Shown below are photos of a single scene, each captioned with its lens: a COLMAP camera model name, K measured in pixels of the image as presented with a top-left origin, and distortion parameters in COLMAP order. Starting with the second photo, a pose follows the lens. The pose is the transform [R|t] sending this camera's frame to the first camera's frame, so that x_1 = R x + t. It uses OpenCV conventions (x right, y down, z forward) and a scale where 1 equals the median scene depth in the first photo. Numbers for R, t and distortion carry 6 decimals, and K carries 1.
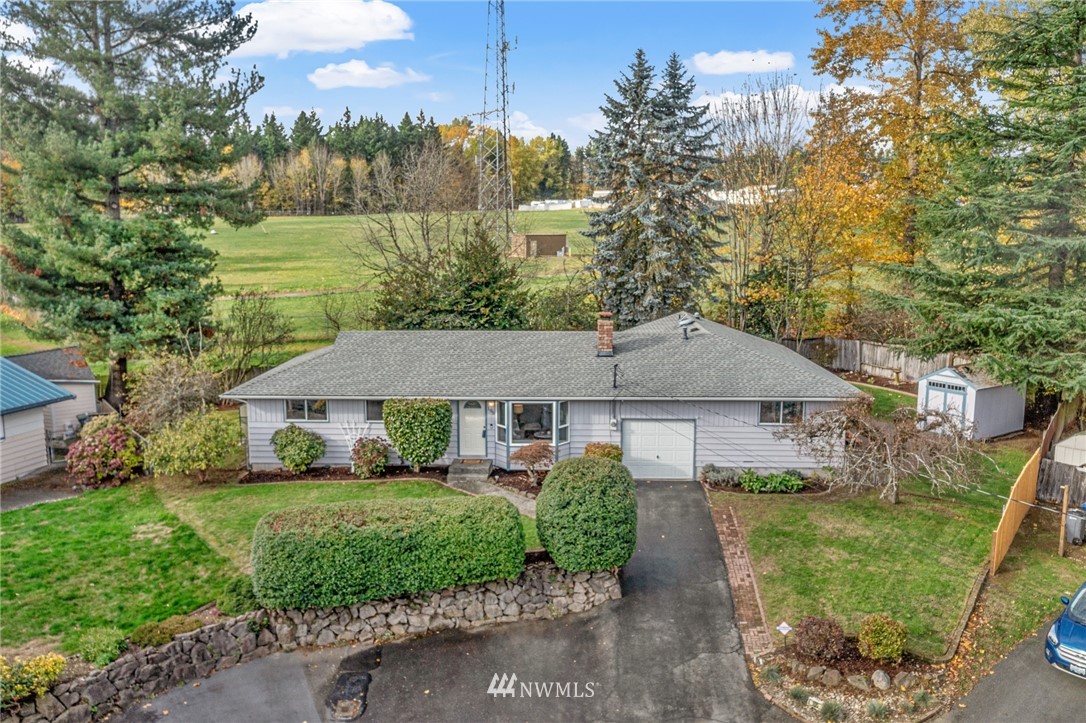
lens RADIAL K [[883.5, 0, 543.0], [0, 883.5, 361.5], [0, 0, 1]] dist [-0.006945, -0.002818]
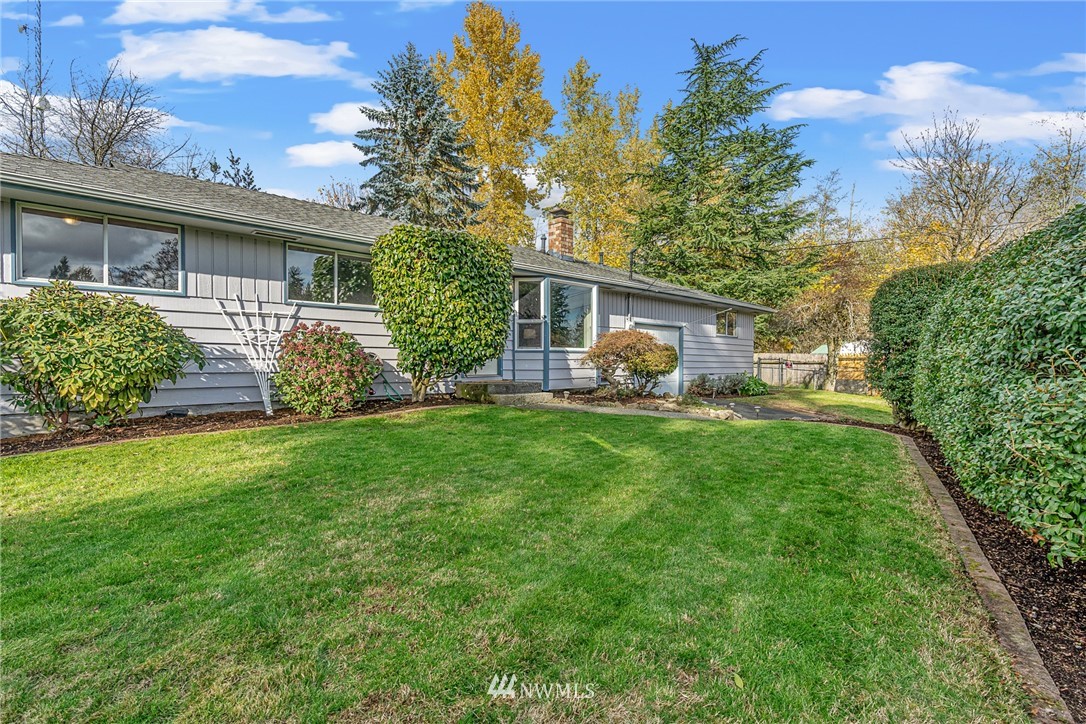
lens RADIAL K [[512.4, 0, 545.5], [0, 512.4, 368.3], [0, 0, 1]] dist [-0.000079, 0.000126]
pose [[0.686433, -0.005551, 0.727172, -0.303459], [0.108997, 0.989460, -0.095337, 0.142052], [-0.718978, 0.144702, 0.679803, 0.757214]]
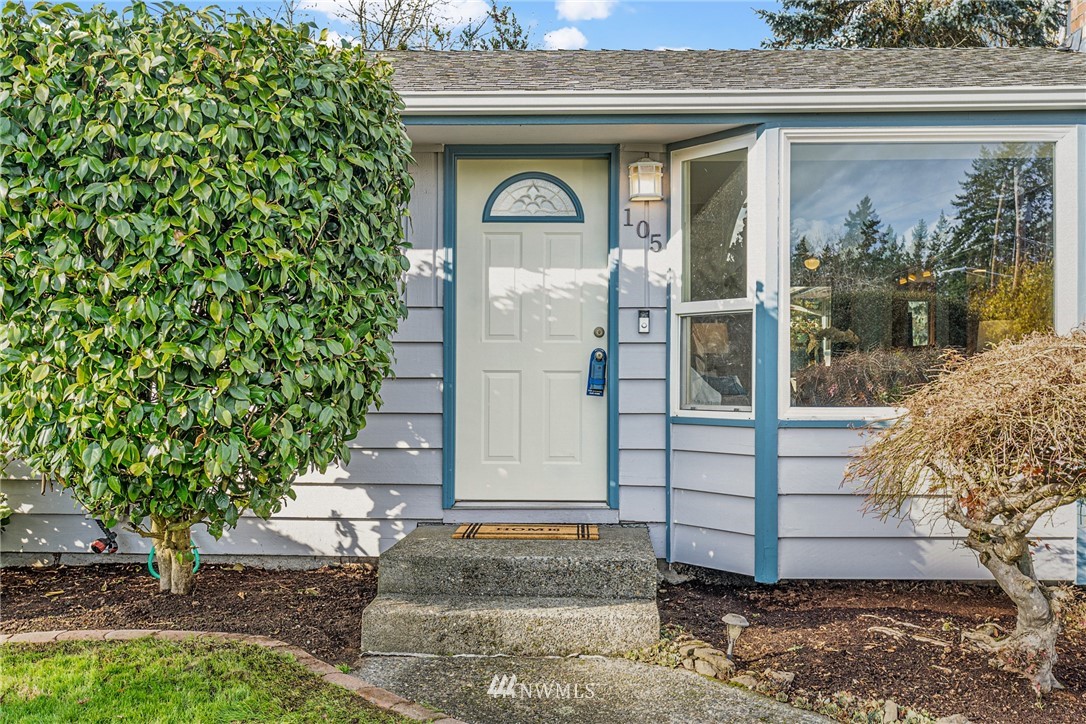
lens RADIAL K [[993.8, 0, 543.0], [0, 993.8, 362.0], [0, 0, 1]] dist [0.005057, -0.001509]
pose [[0.999922, 0.005301, 0.011310, -0.081021], [-0.003352, 0.986137, -0.165896, 0.114149], [-0.012032, 0.165846, 0.986078, 0.827054]]
